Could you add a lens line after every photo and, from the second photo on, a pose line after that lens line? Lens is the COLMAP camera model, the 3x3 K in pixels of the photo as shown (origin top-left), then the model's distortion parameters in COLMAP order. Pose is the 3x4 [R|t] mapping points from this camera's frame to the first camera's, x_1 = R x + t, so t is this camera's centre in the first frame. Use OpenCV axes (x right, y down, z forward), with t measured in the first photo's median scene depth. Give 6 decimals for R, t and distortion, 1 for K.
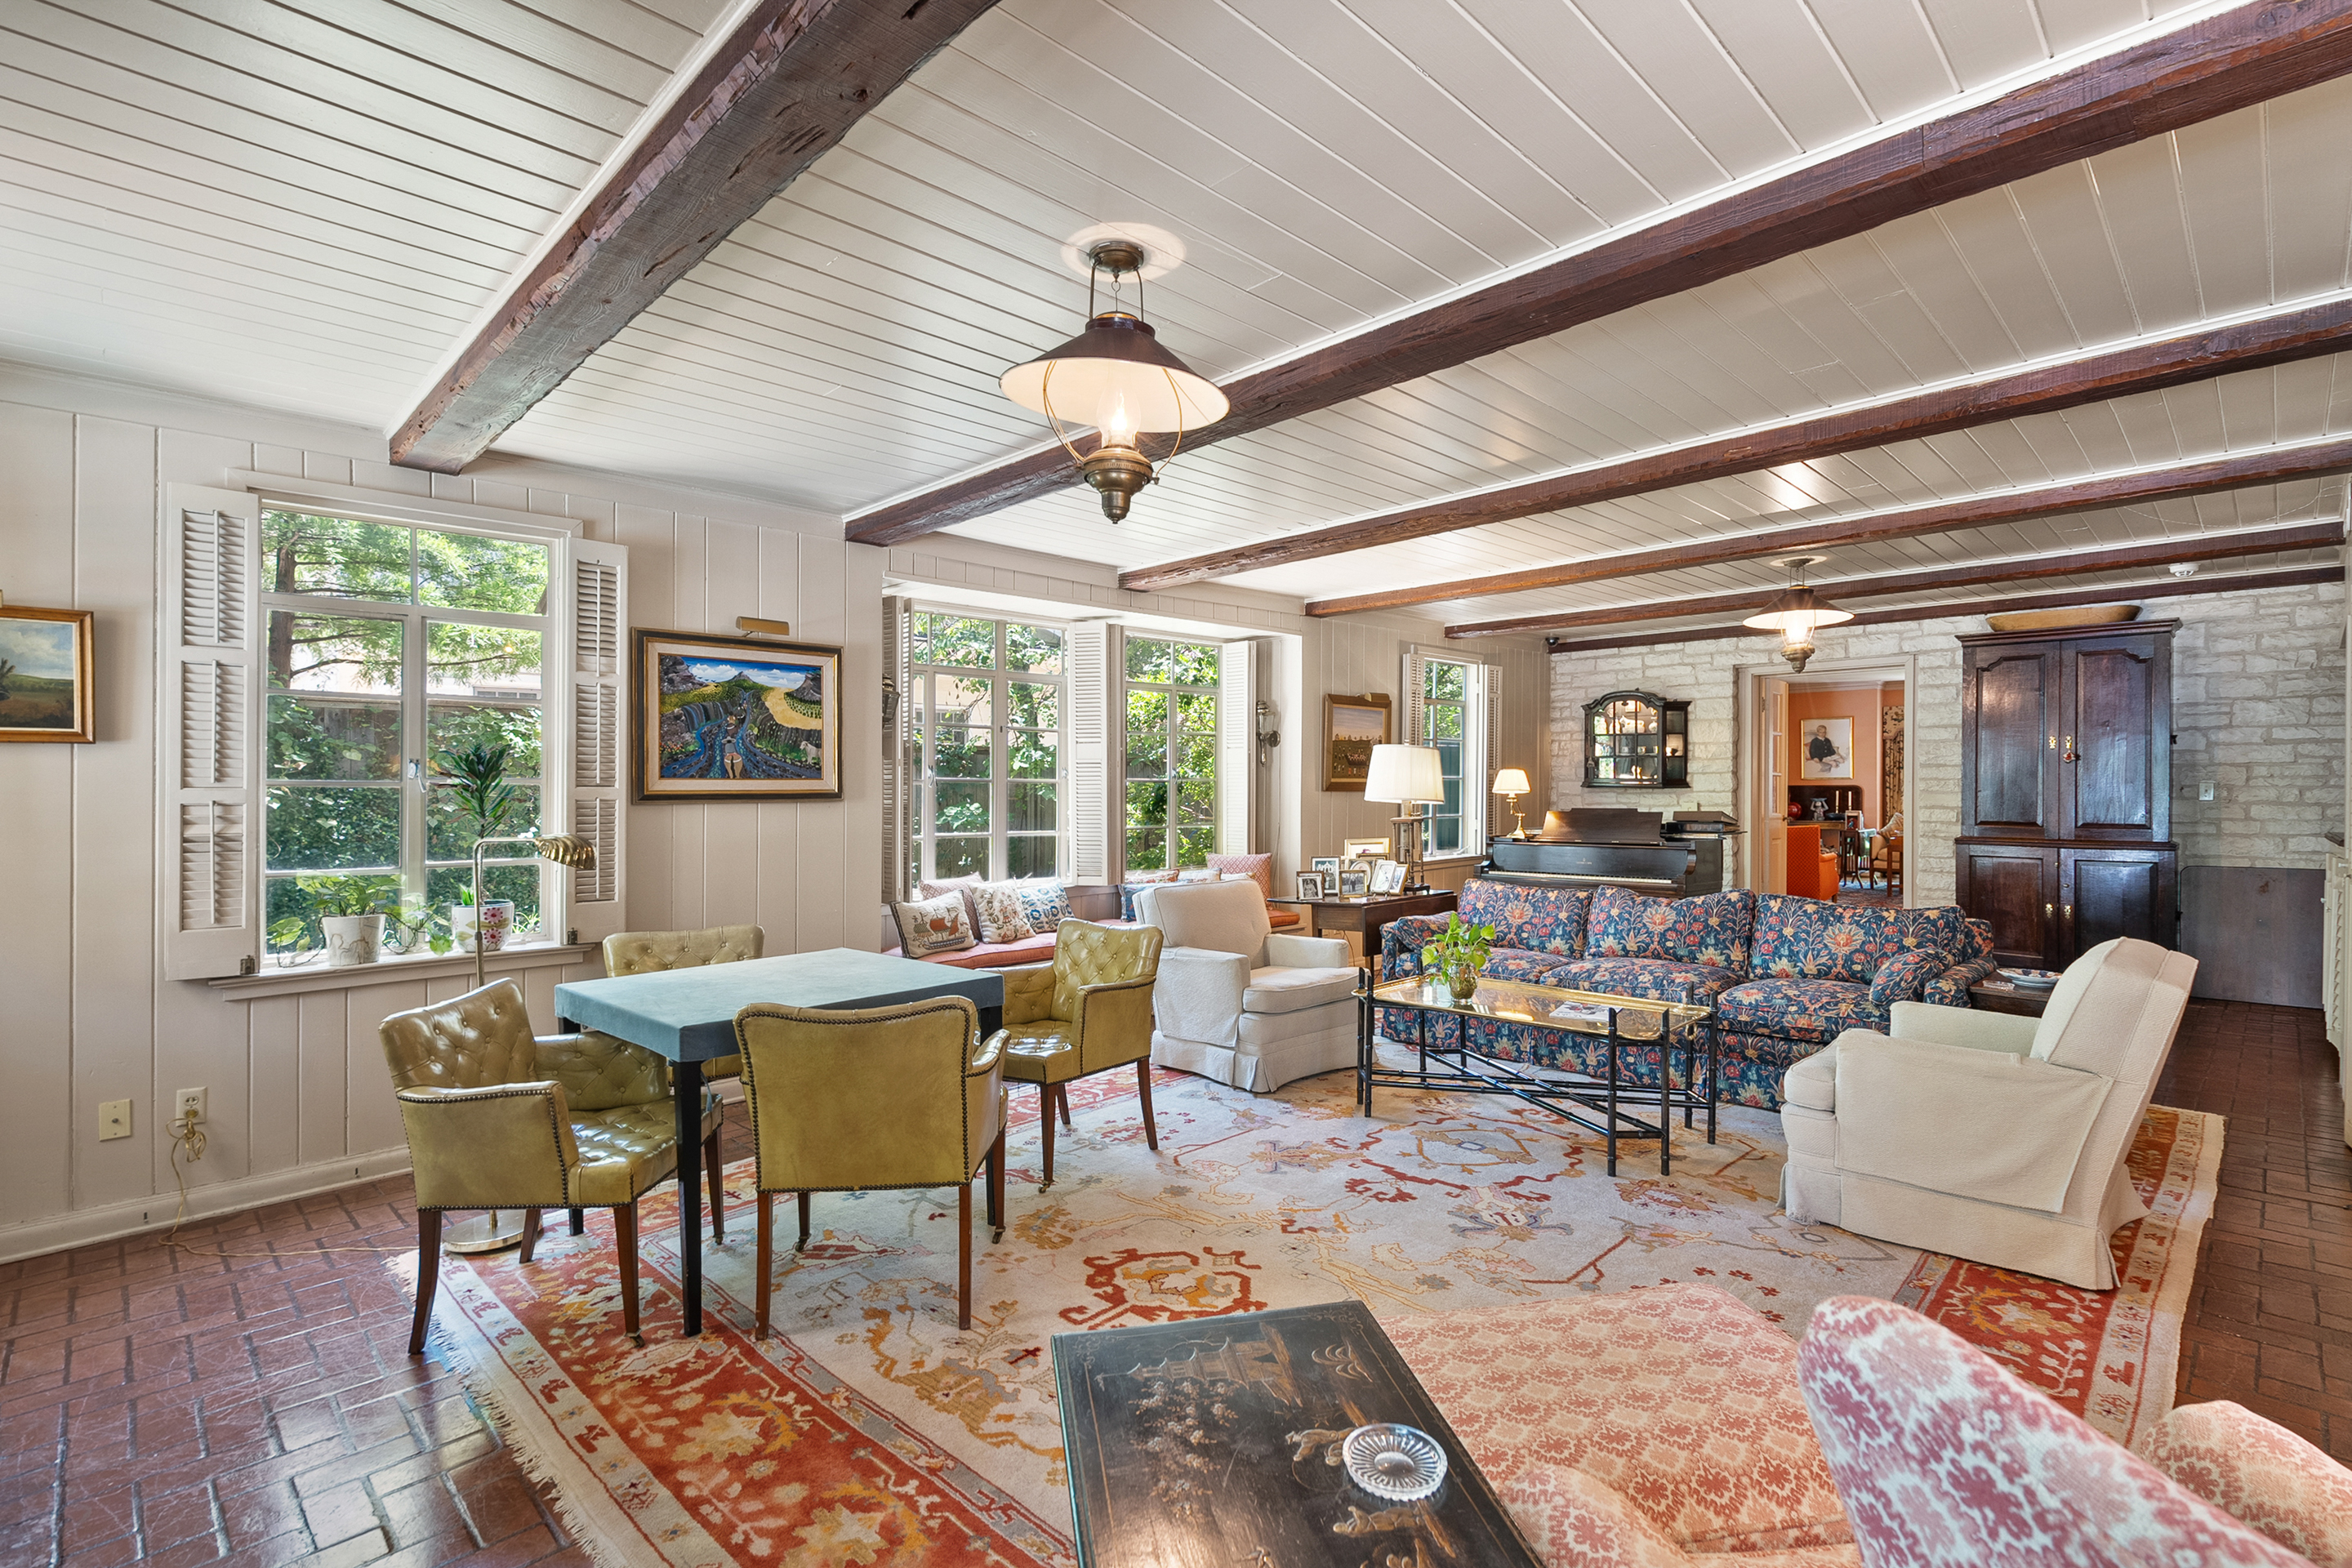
lens RADIAL K [[1098.1, 0, 1177.4], [0, 1098.1, 788.1], [0, 0, 1]] dist [-0.005056, 0.003497]
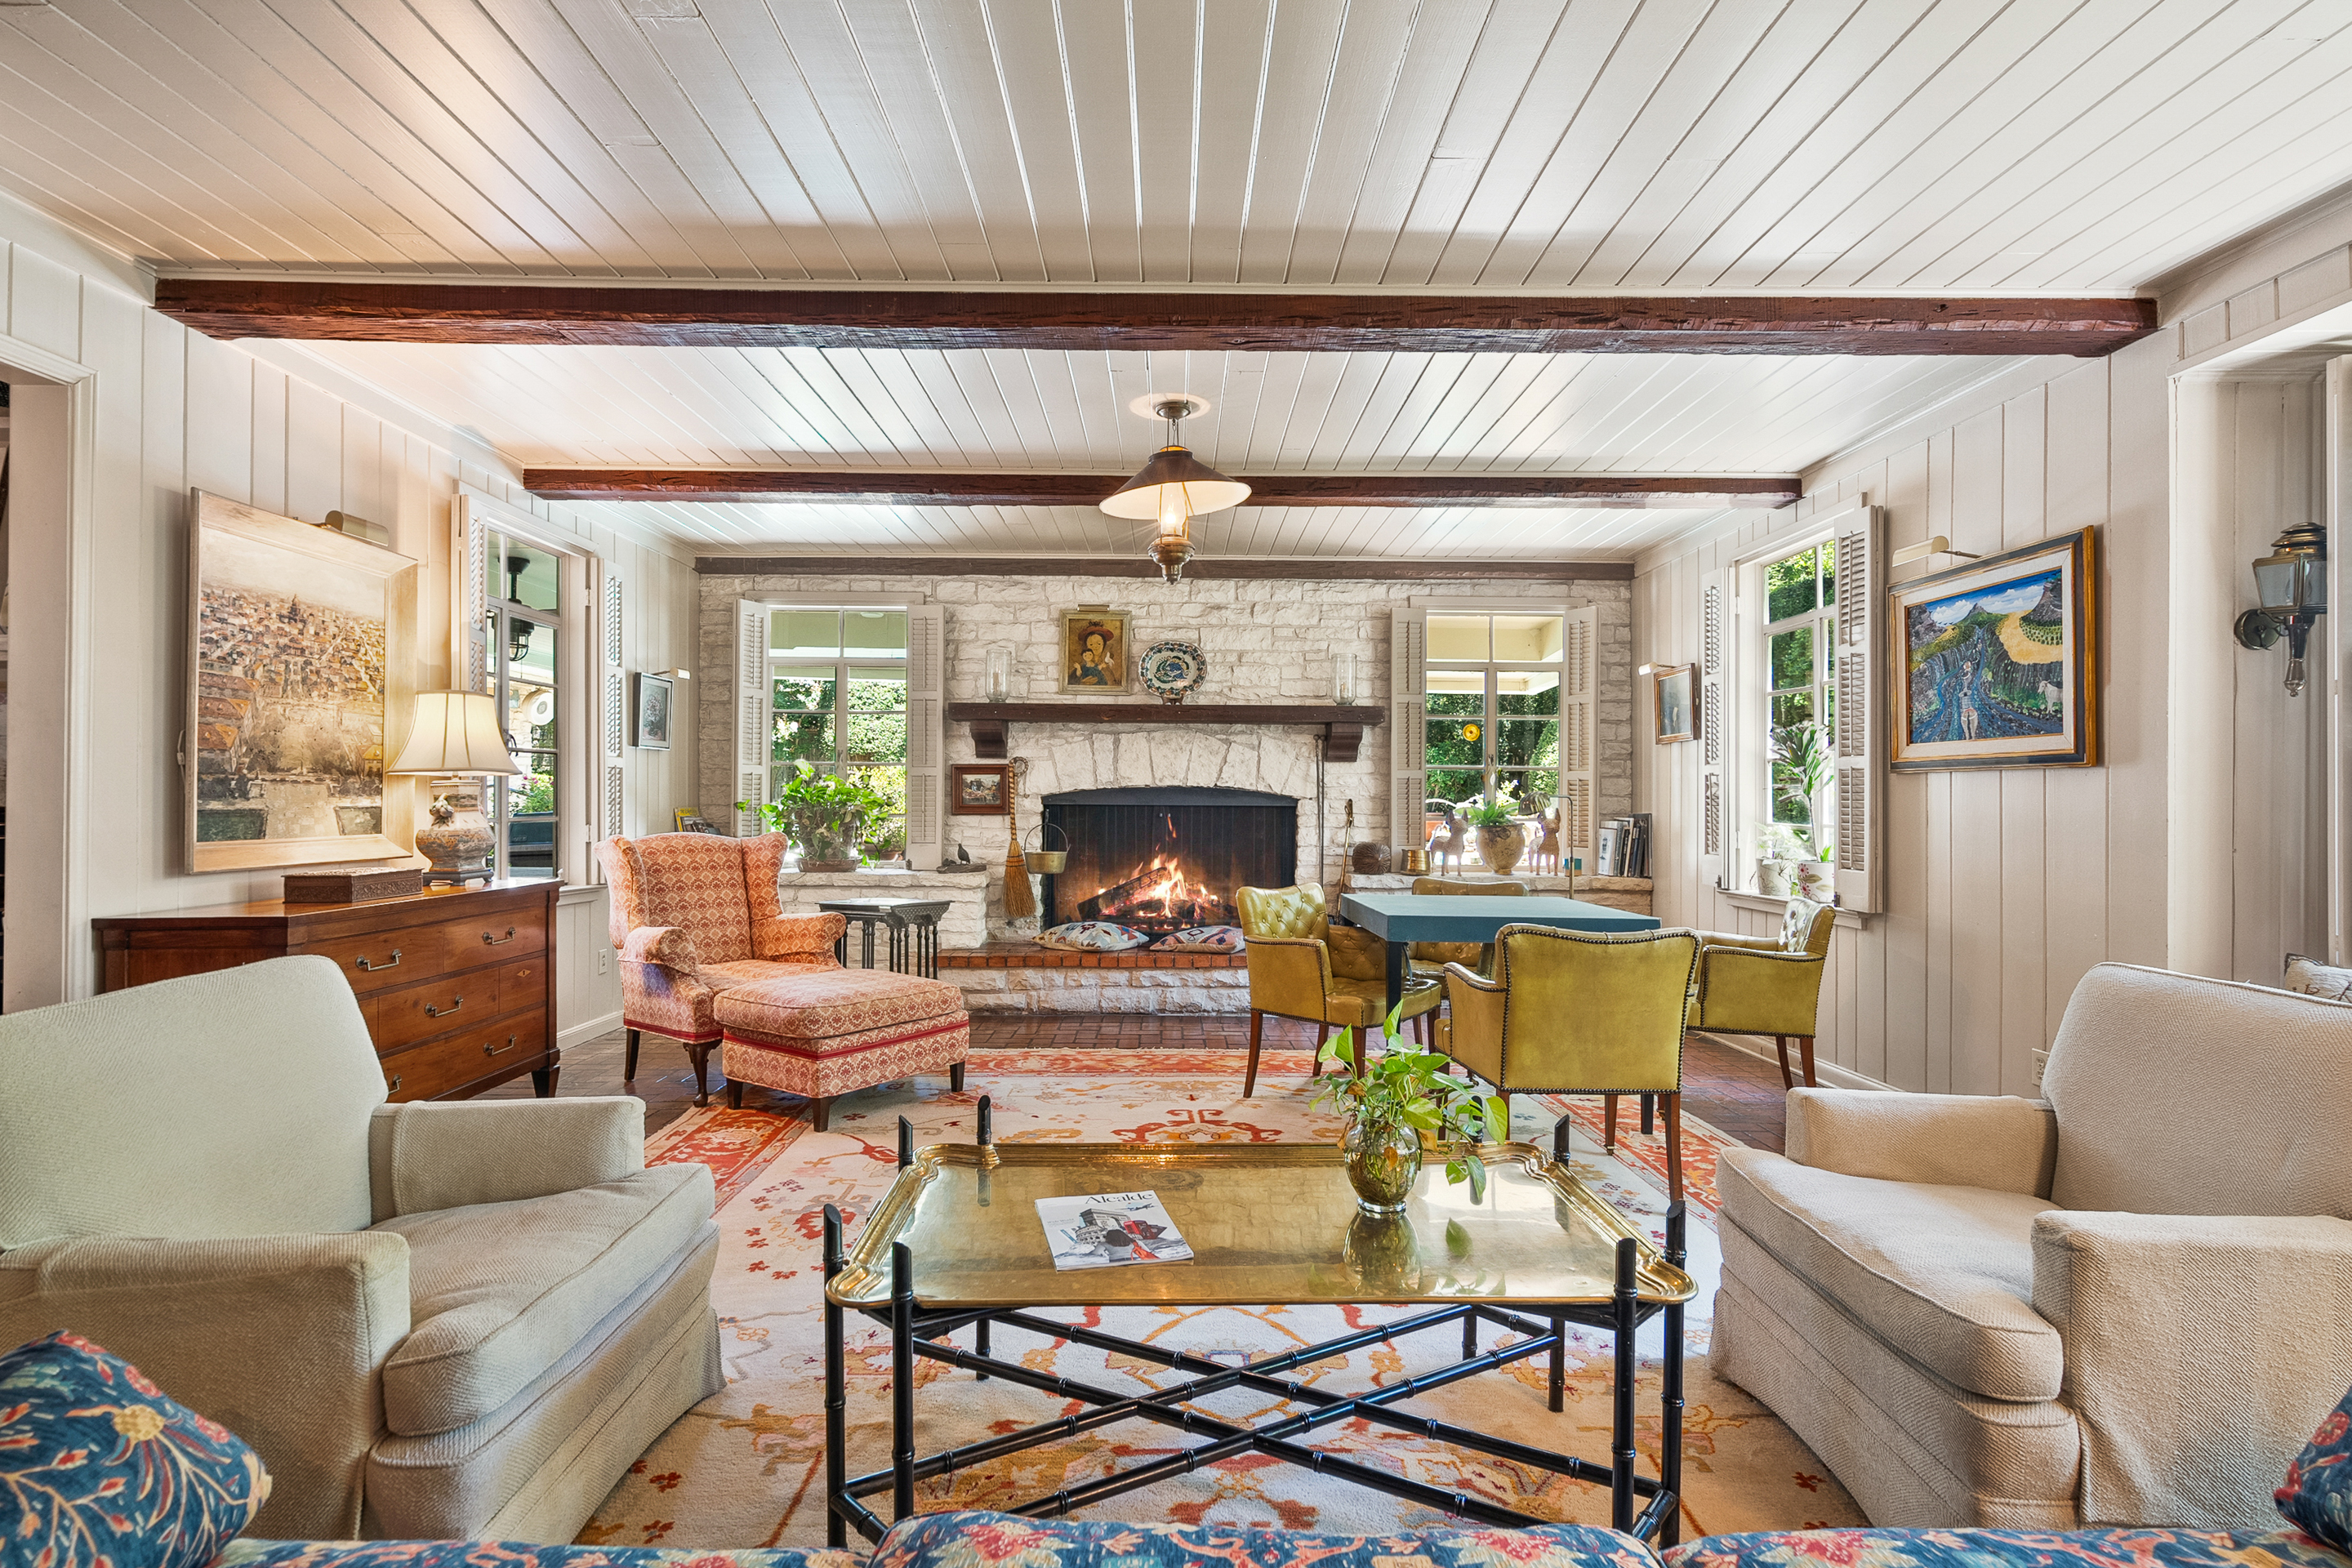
lens RADIAL K [[1098.1, 0, 1164.8], [0, 1098.1, 791.4], [0, 0, 1]] dist [-0.005056, 0.003497]
pose [[-0.693908, -0.000140, -0.720063, 0.577298], [0.001363, 0.999998, -0.001509, 0.029340], [0.720062, -0.002028, -0.693907, 1.129619]]
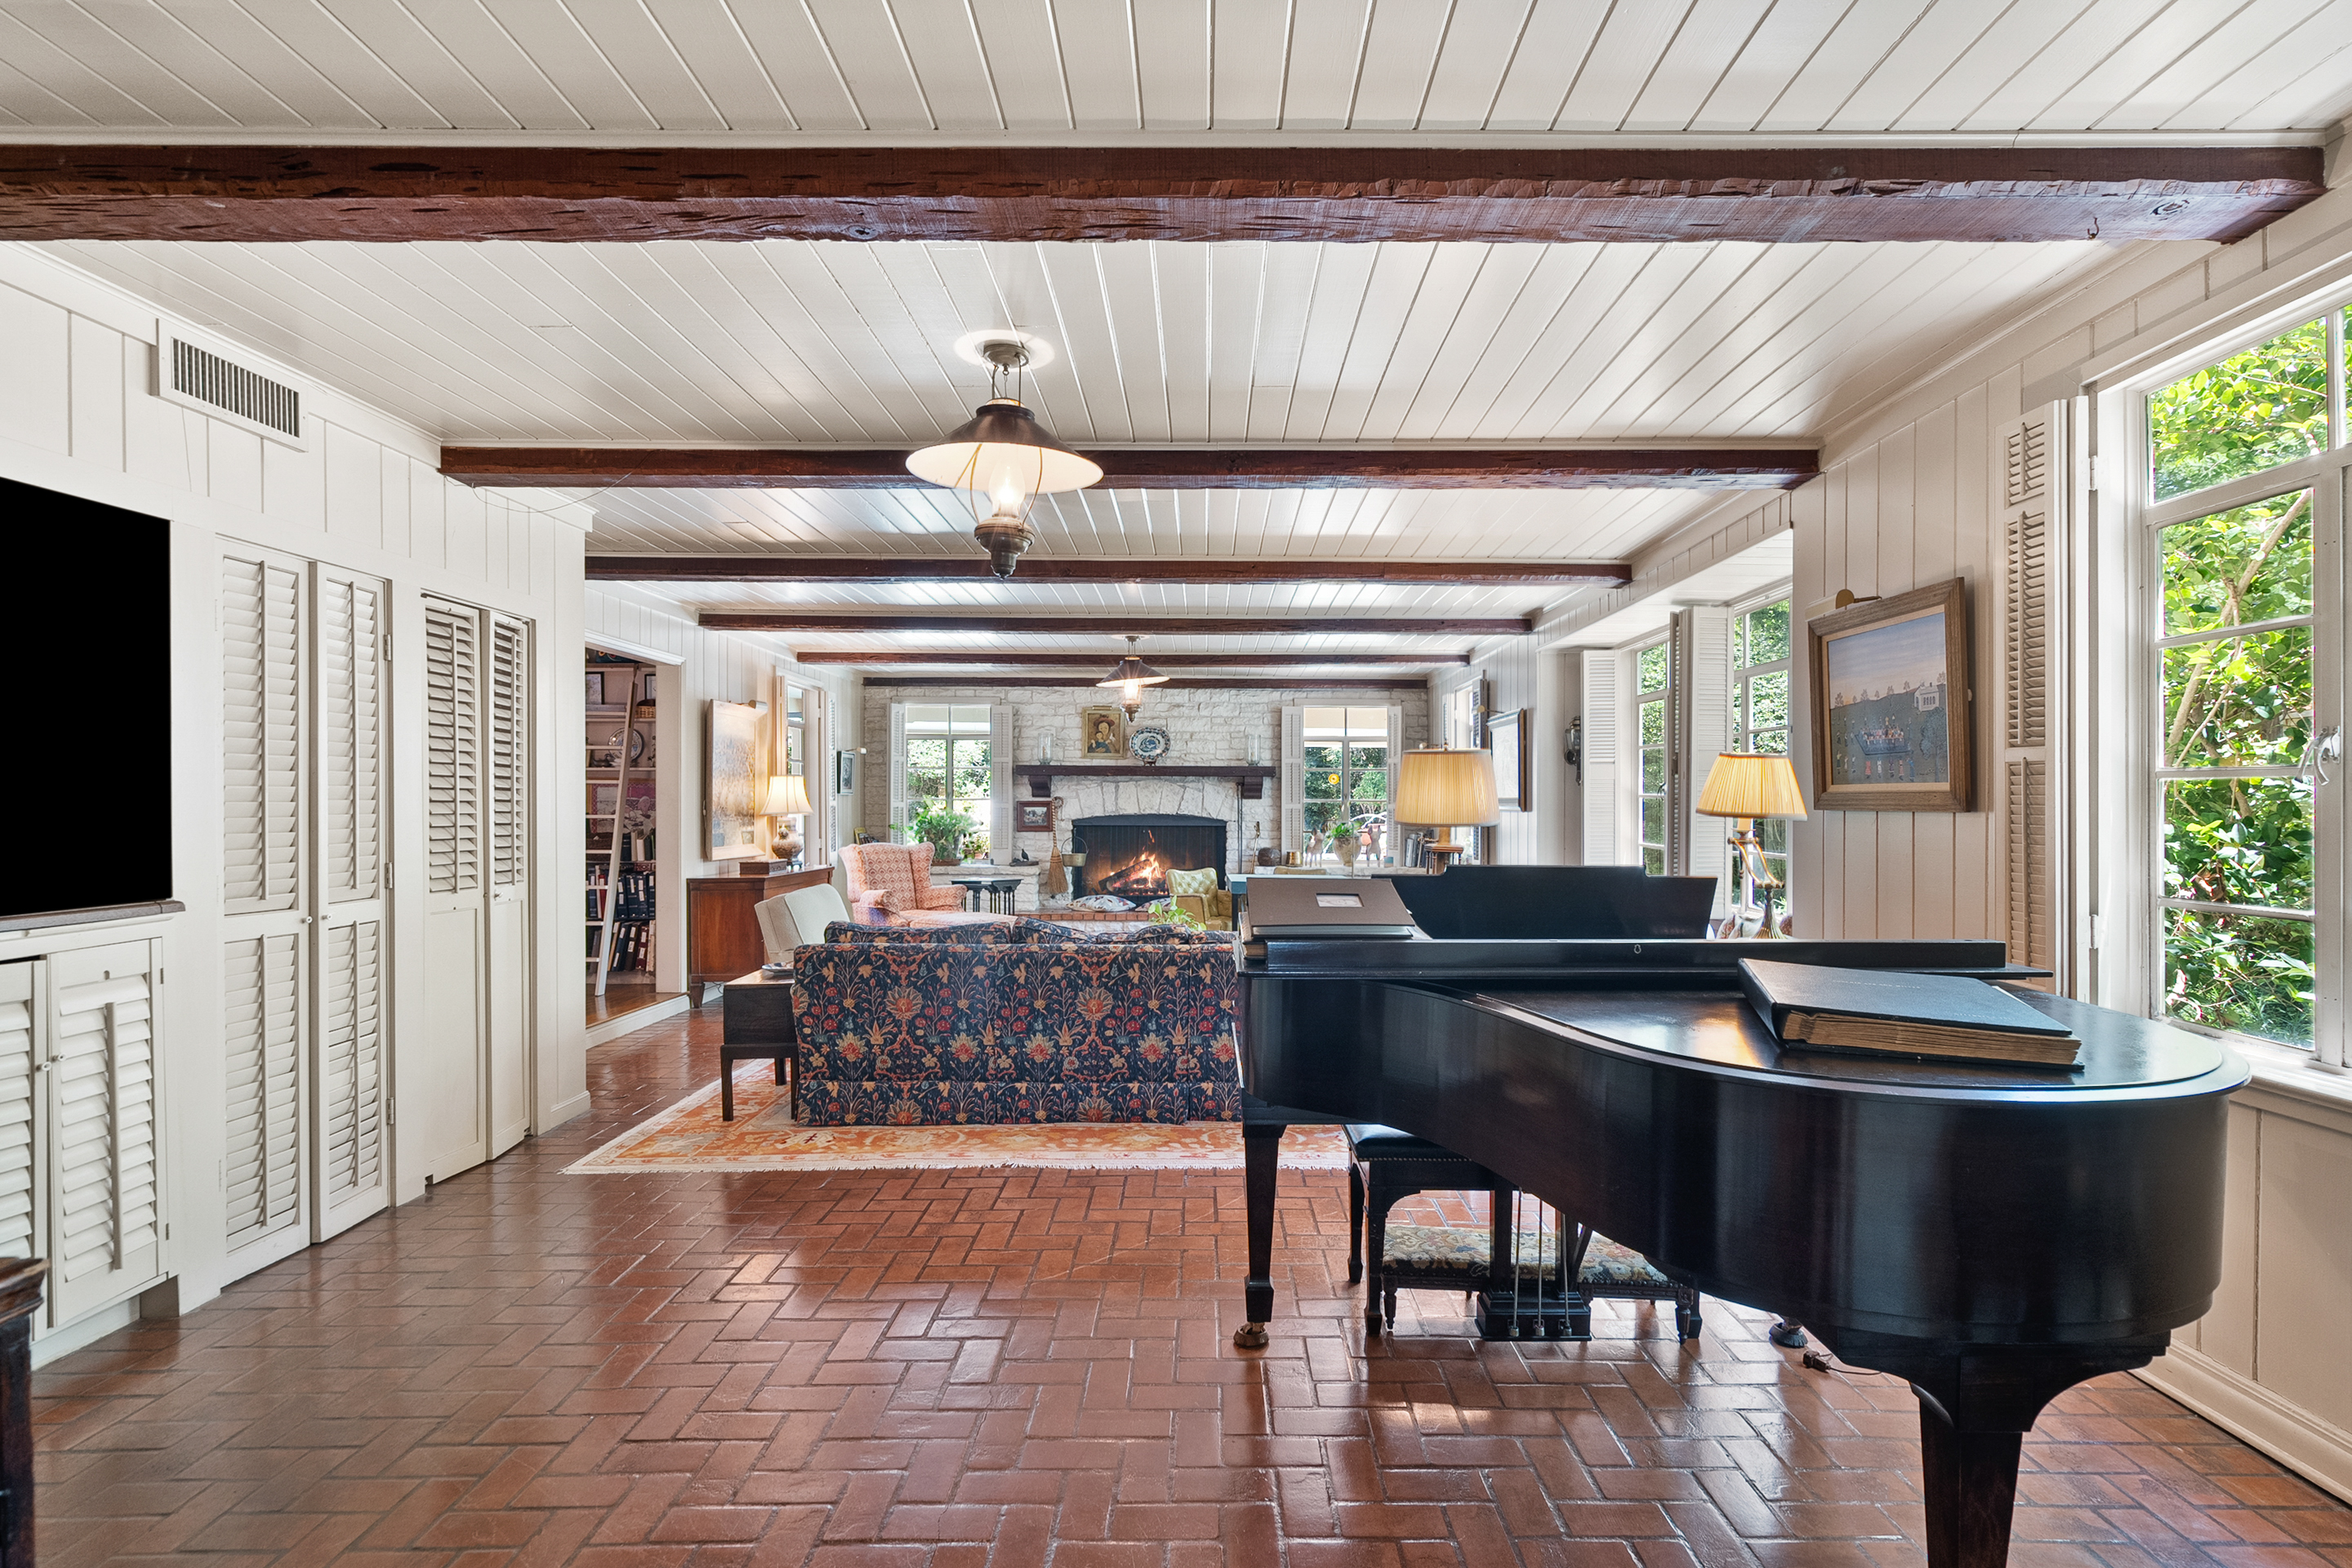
lens RADIAL K [[1098.1, 0, 1207.0], [0, 1098.1, 803.2], [0, 0, 1]] dist [-0.005056, 0.003497]
pose [[-0.691783, 0.004494, -0.722091, 0.915594], [0.003936, 0.999989, 0.002452, 0.008015], [0.722095, -0.001146, -0.691793, 1.554936]]
